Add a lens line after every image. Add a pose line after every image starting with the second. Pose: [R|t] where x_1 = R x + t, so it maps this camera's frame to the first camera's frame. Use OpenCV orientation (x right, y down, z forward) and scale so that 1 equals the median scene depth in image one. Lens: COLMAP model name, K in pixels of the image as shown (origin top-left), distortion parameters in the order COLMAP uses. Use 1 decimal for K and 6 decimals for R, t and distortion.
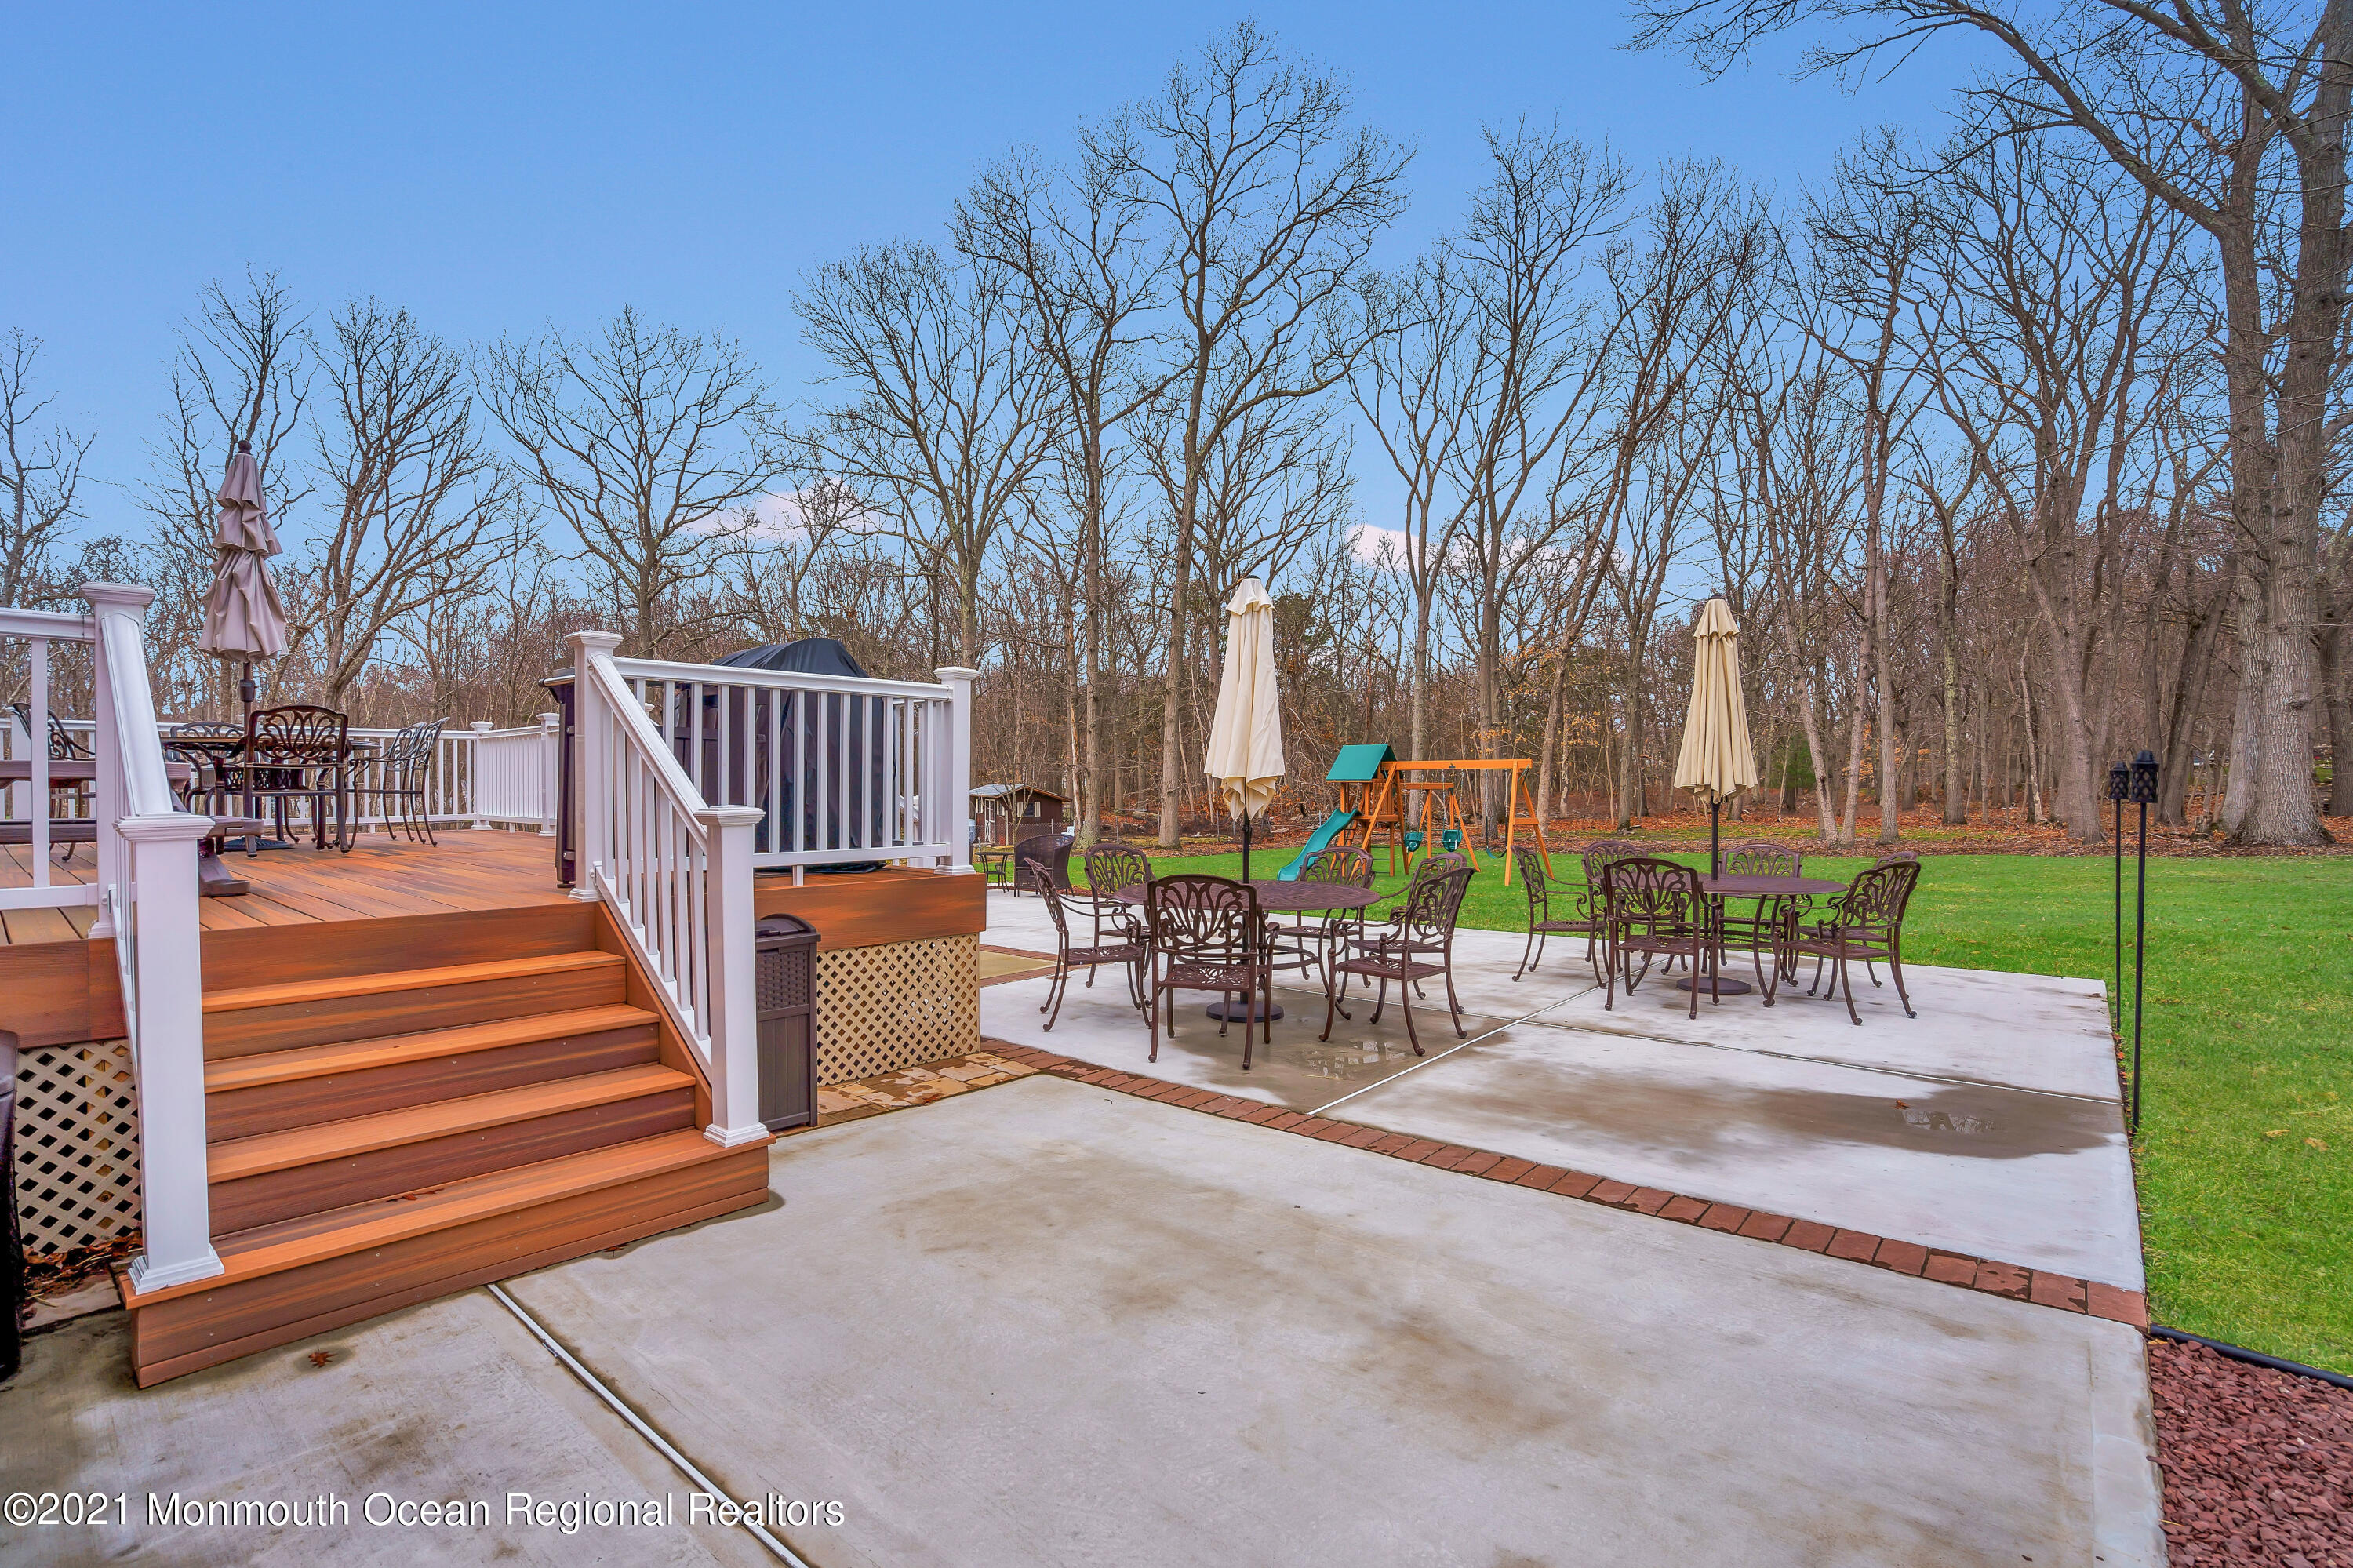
lens RADIAL K [[1082.6, 0, 1176.2], [0, 1082.6, 781.5], [0, 0, 1]] dist [-0.030350, 0.008272]
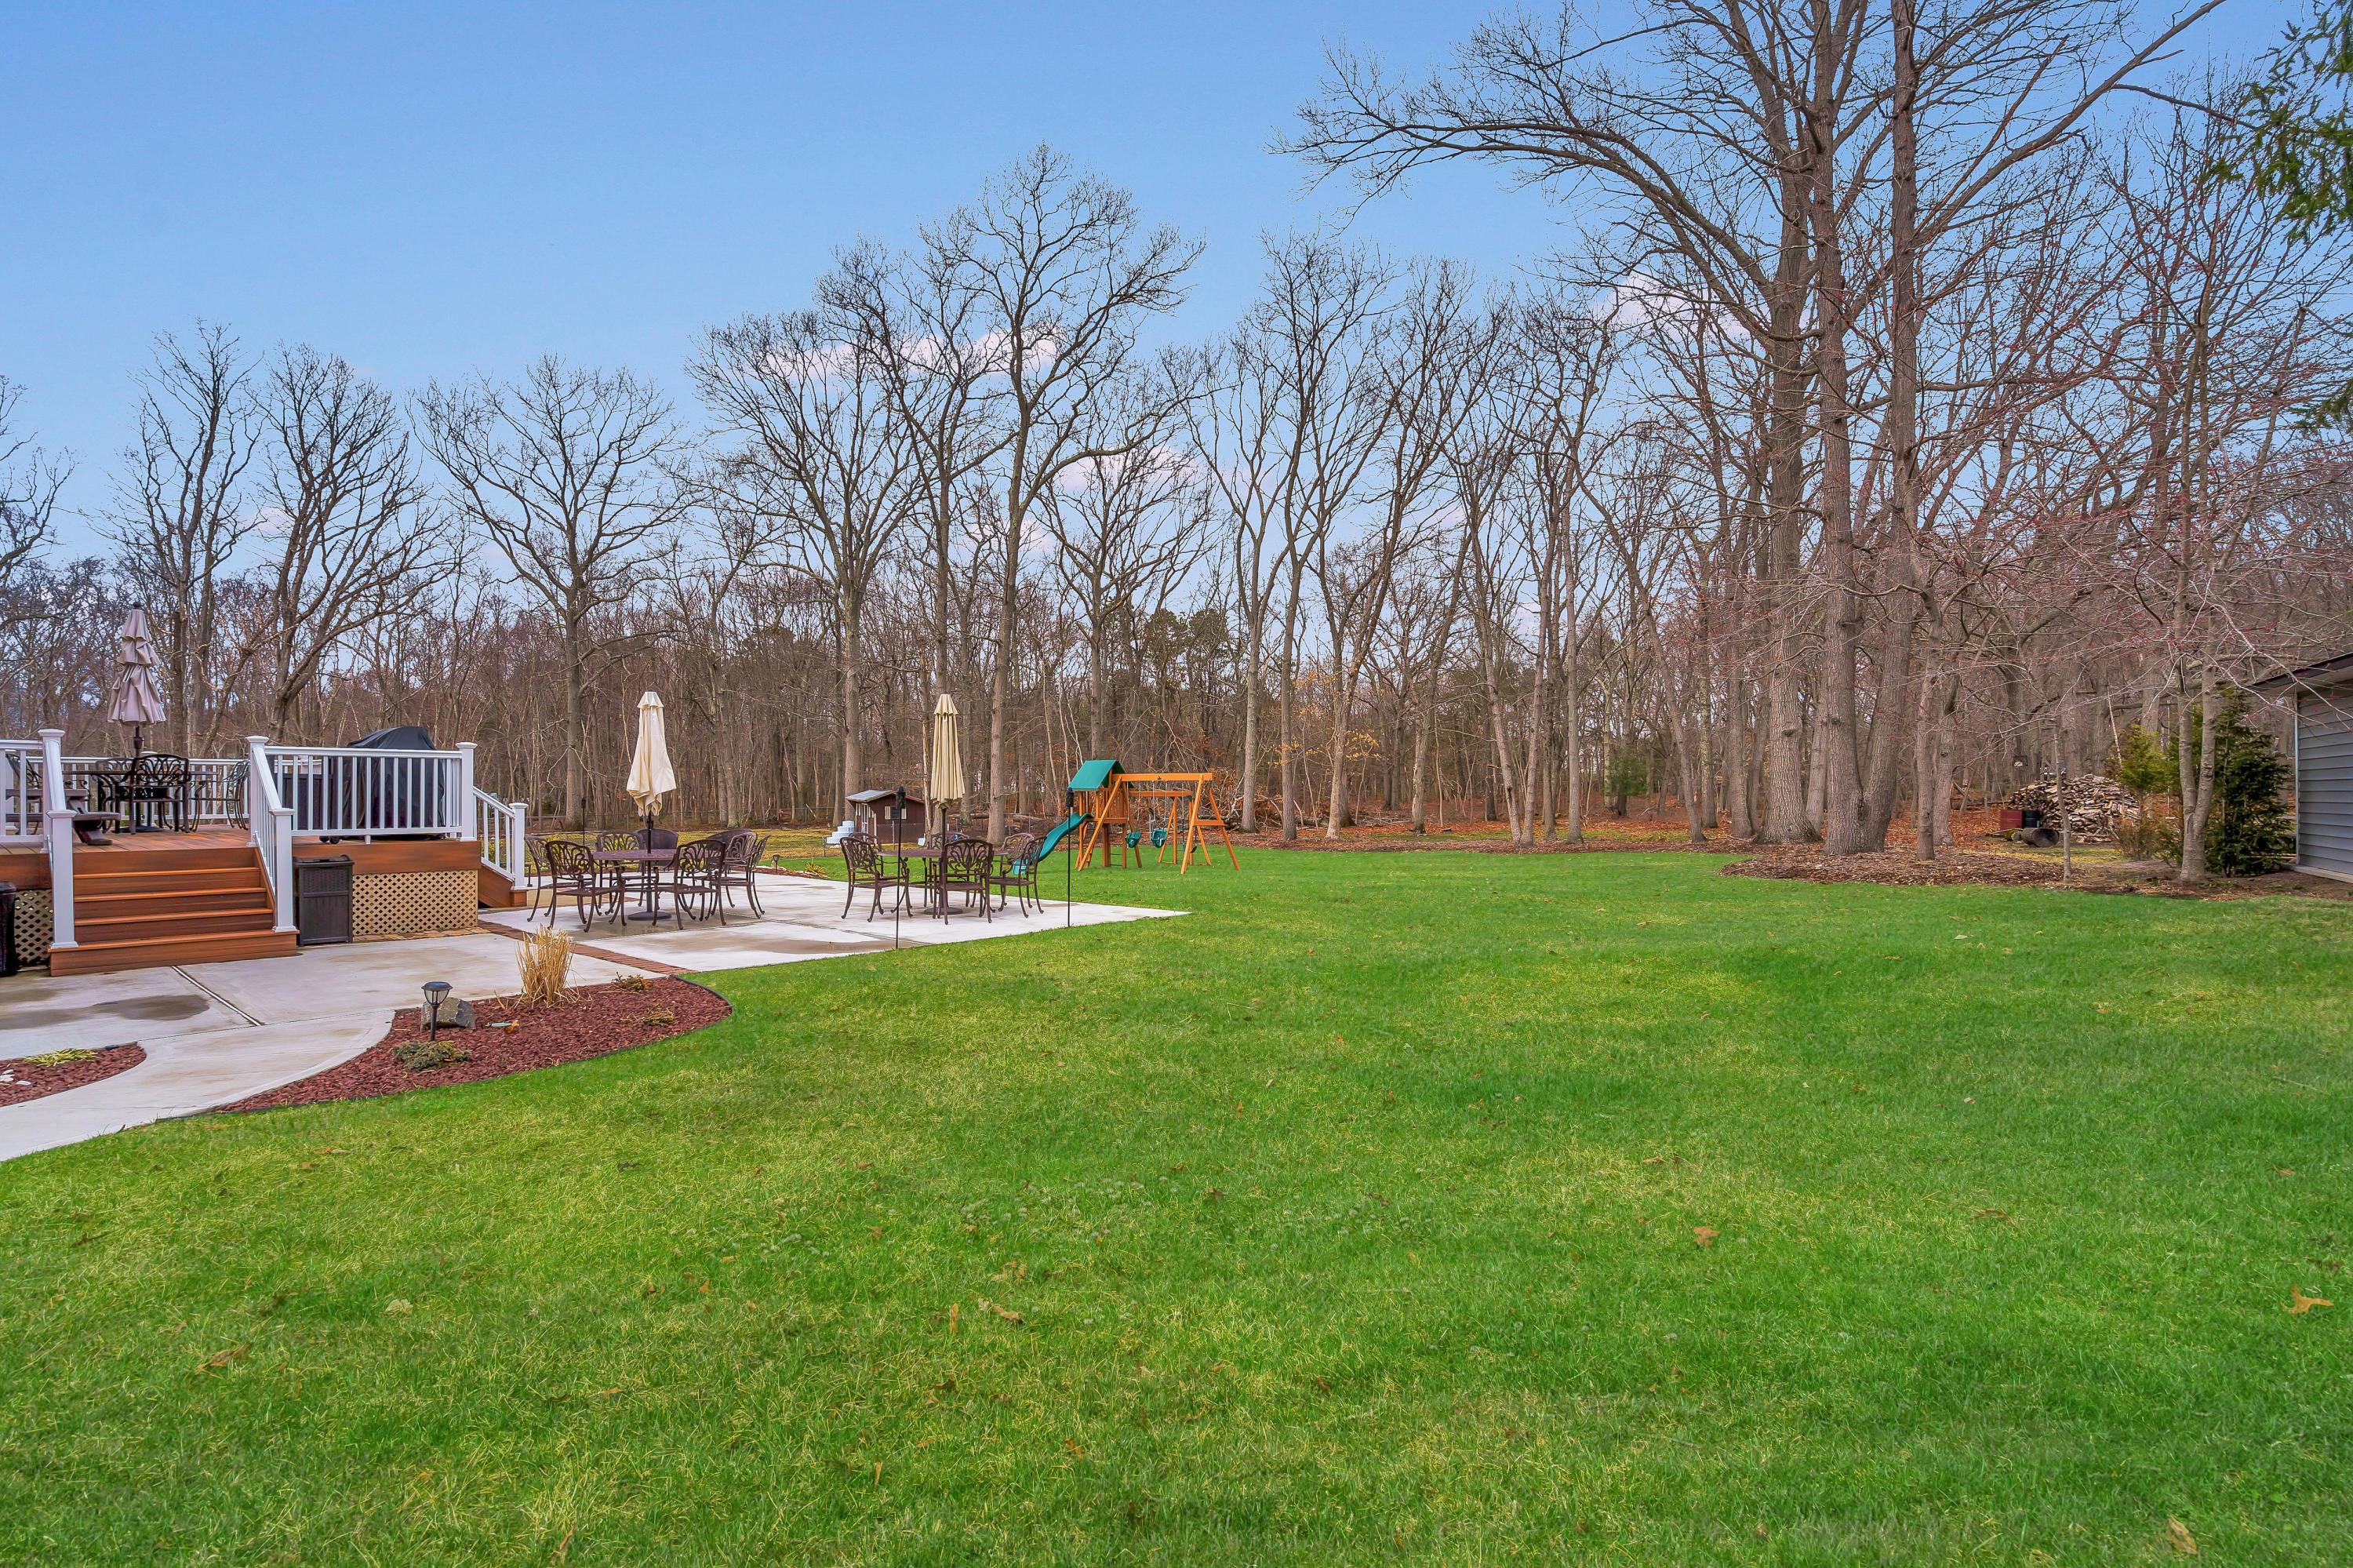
lens RADIAL K [[1082.6, 0, 1172.7], [0, 1082.6, 790.4], [0, 0, 1]] dist [-0.030350, 0.008272]
pose [[0.999916, 0.002680, 0.012666, 0.123010], [-0.002730, 0.999989, 0.003936, -0.002590], [-0.012655, -0.003970, 0.999912, -0.116504]]
